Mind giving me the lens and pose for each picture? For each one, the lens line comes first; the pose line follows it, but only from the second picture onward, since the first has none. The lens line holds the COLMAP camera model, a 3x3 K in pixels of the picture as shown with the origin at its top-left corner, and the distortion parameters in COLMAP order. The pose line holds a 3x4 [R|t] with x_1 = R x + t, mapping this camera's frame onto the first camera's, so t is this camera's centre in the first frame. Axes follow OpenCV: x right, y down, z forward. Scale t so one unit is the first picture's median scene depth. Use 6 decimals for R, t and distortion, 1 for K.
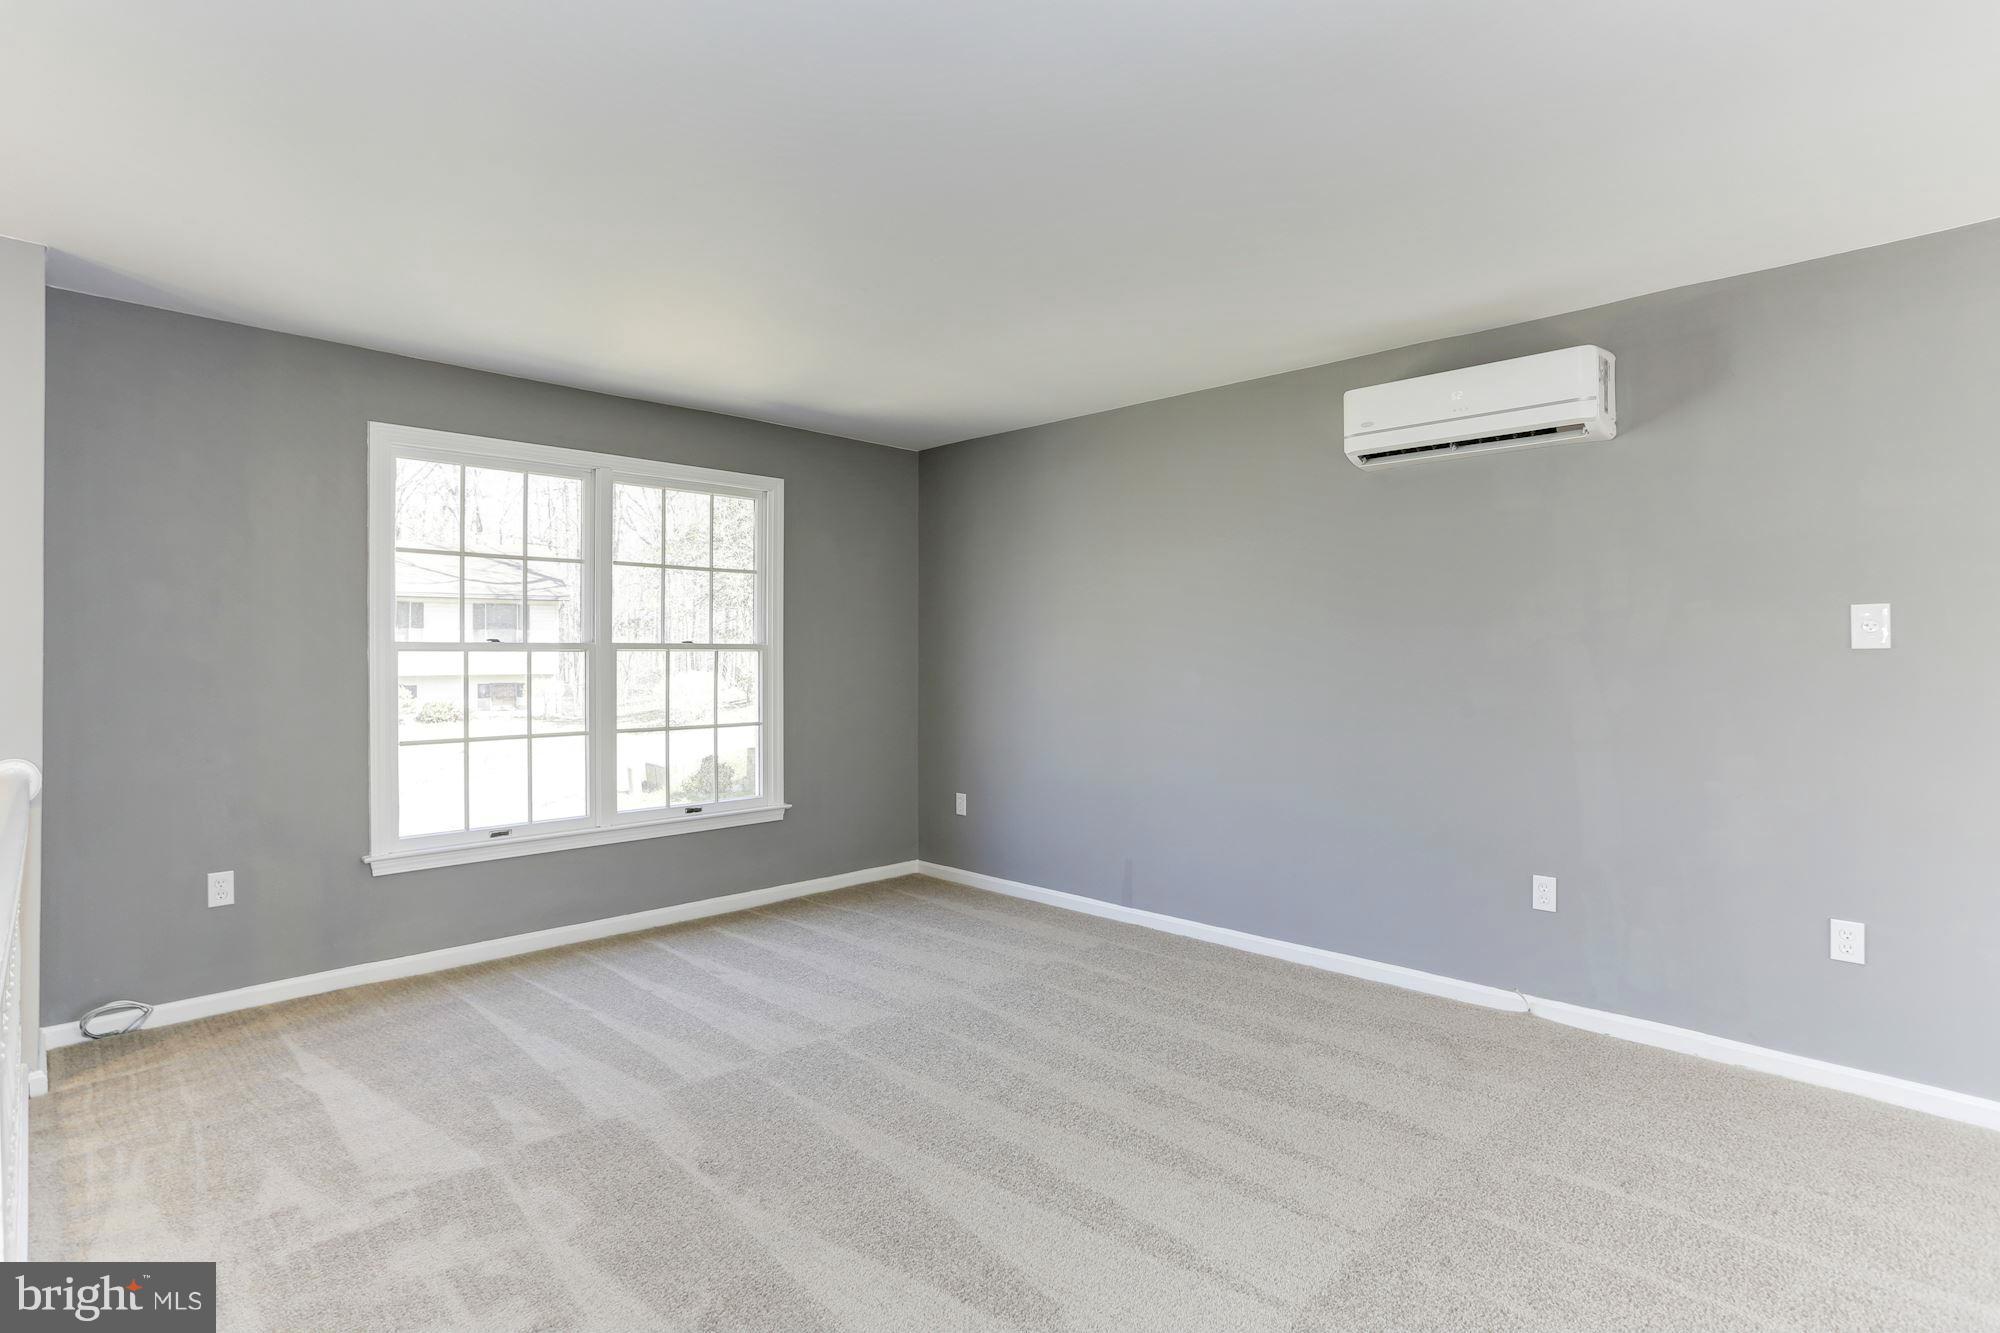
lens RADIAL K [[977.2, 0, 1009.6], [0, 977.2, 670.4], [0, 0, 1]] dist [-0.025248, 0.009341]
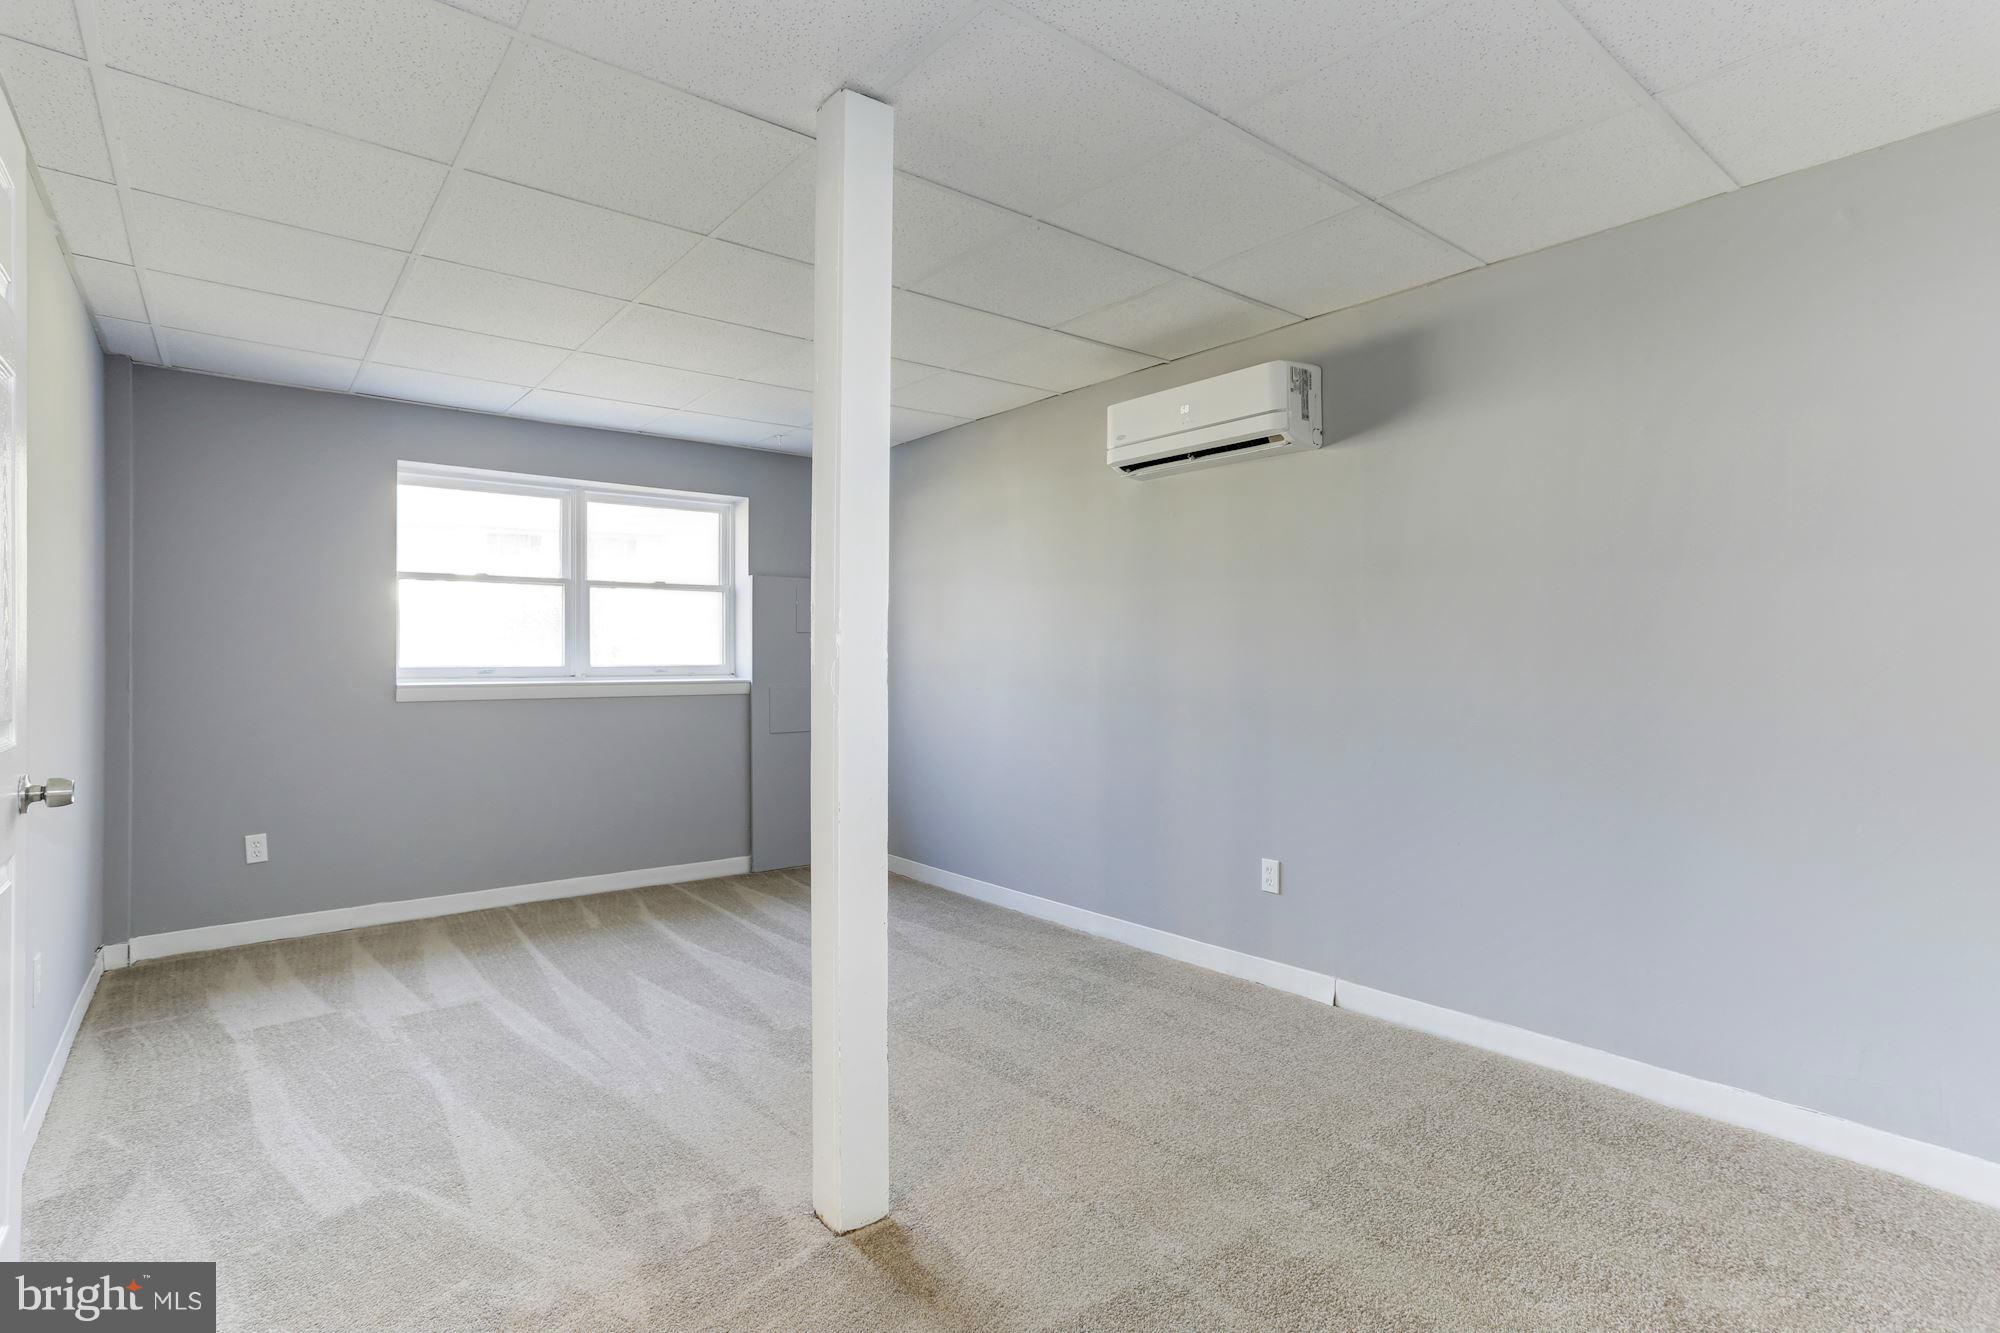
lens RADIAL K [[977.2, 0, 1003.1], [0, 977.2, 666.8], [0, 0, 1]] dist [-0.025248, 0.009341]
pose [[0.990074, 0.000595, -0.140548, 0.364436], [-0.001409, 0.999983, -0.005697, 0.007282], [0.140543, 0.005838, 0.990057, -0.084843]]
